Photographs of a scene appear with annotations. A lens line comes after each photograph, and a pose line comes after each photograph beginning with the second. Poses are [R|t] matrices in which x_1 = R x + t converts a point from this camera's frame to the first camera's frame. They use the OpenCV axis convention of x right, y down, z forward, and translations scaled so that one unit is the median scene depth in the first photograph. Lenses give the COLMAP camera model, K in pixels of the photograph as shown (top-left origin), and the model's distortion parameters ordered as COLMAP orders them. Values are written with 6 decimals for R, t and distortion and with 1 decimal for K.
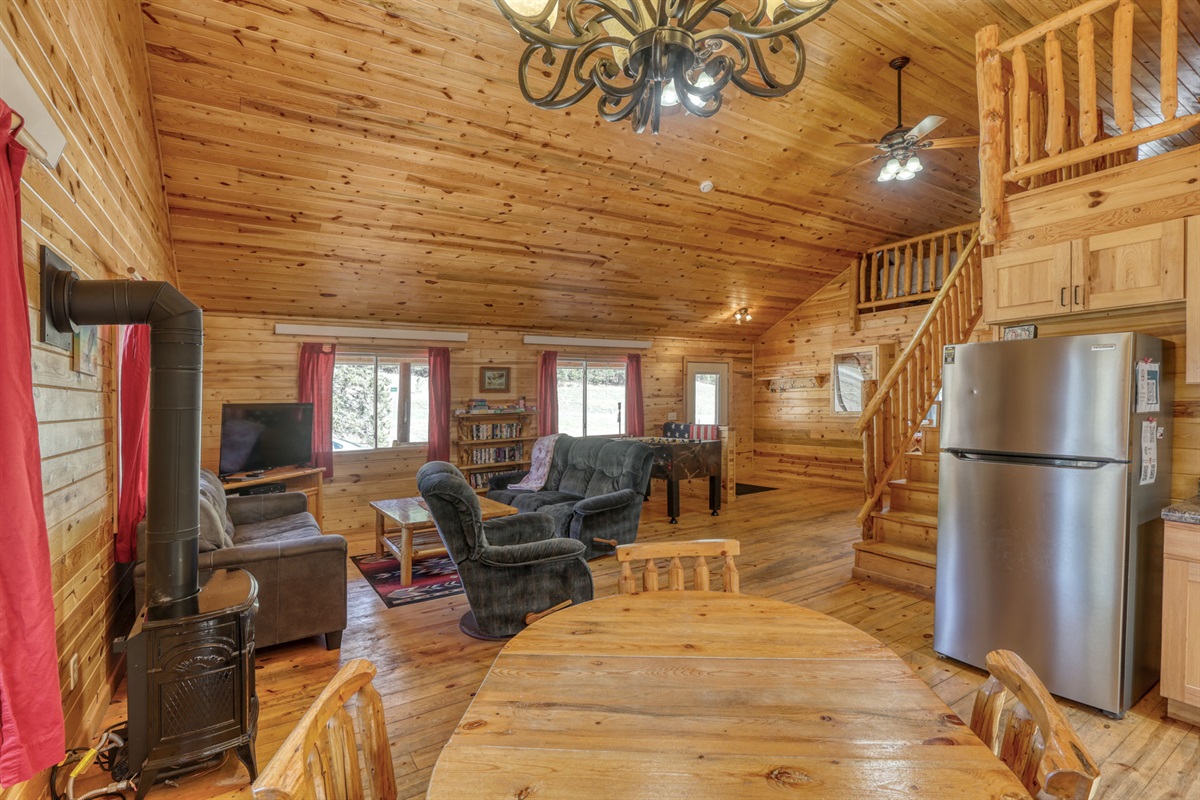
lens RADIAL K [[558.4, 0, 615.6], [0, 558.4, 385.6], [0, 0, 1]] dist [-0.042708, 0.009307]
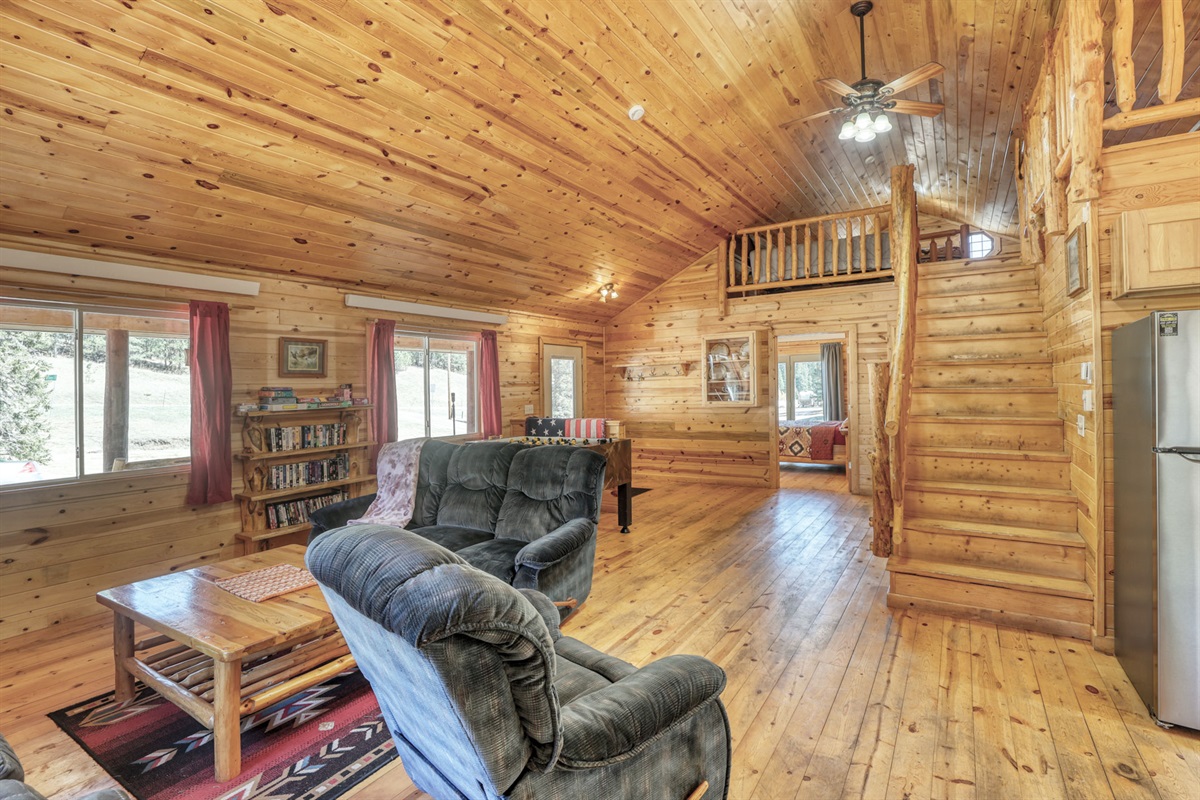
lens RADIAL K [[558.4, 0, 614.8], [0, 558.4, 386.3], [0, 0, 1]] dist [-0.042708, 0.009307]
pose [[0.908725, 0.002139, 0.417390, -0.187531], [-0.009081, 0.999852, 0.014646, 0.012416], [-0.417297, -0.017099, 0.908609, 0.309037]]
